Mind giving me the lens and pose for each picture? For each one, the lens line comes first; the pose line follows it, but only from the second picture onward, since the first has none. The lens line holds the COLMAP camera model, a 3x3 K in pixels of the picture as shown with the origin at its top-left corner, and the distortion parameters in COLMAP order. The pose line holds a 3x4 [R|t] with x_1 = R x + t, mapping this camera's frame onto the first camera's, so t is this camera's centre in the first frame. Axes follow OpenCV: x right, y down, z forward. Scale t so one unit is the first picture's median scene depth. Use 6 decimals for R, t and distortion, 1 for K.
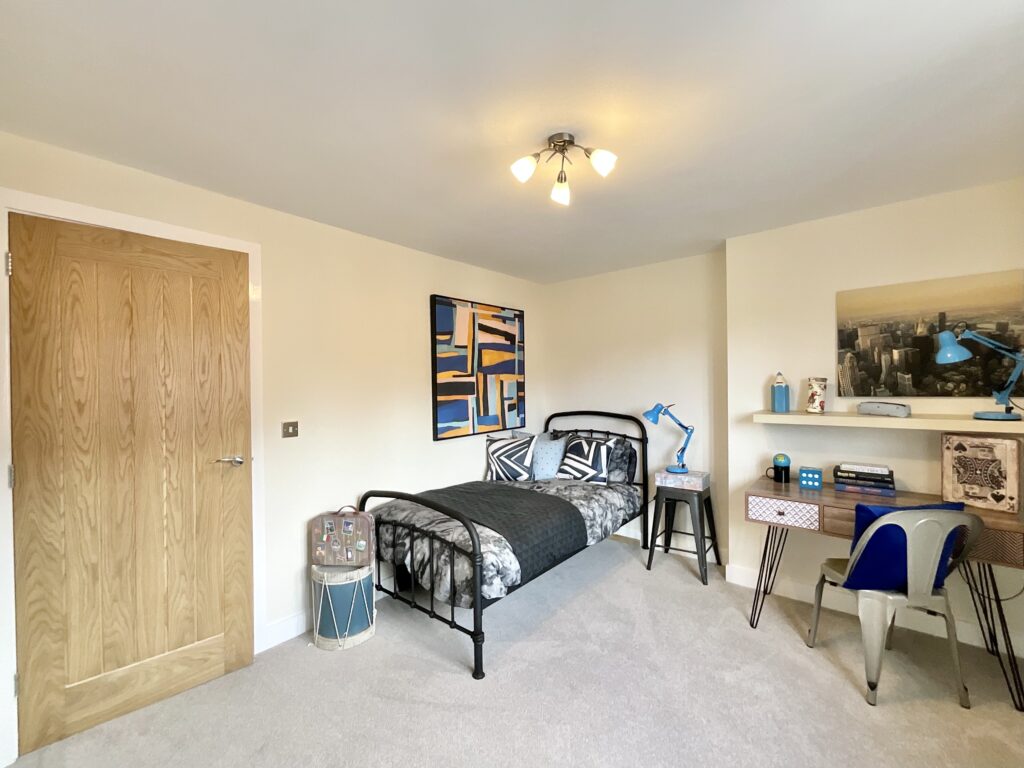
lens RADIAL K [[418.1, 0, 509.0], [0, 418.1, 385.1], [0, 0, 1]] dist [0.002840, -0.000298]
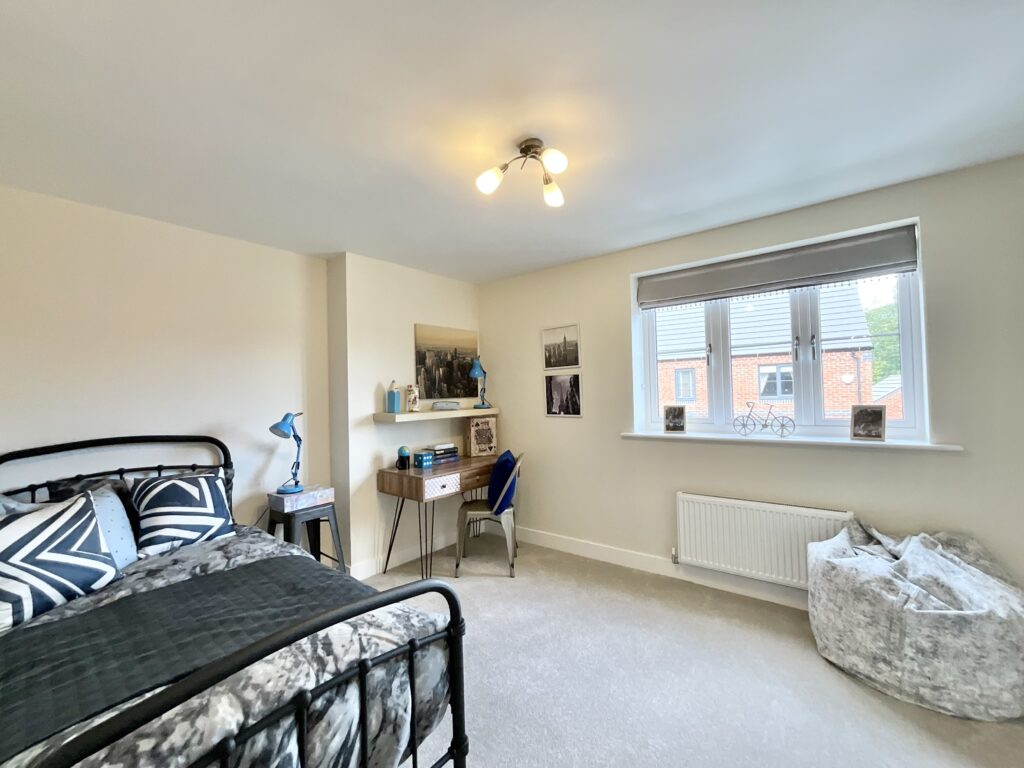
lens RADIAL K [[418.1, 0, 508.5], [0, 418.1, 381.1], [0, 0, 1]] dist [0.002840, -0.000298]
pose [[0.014596, 0.041429, 0.999035, -0.629072], [0.024640, 0.998823, -0.041781, 0.035037], [-0.999590, 0.025226, 0.013558, 0.726511]]
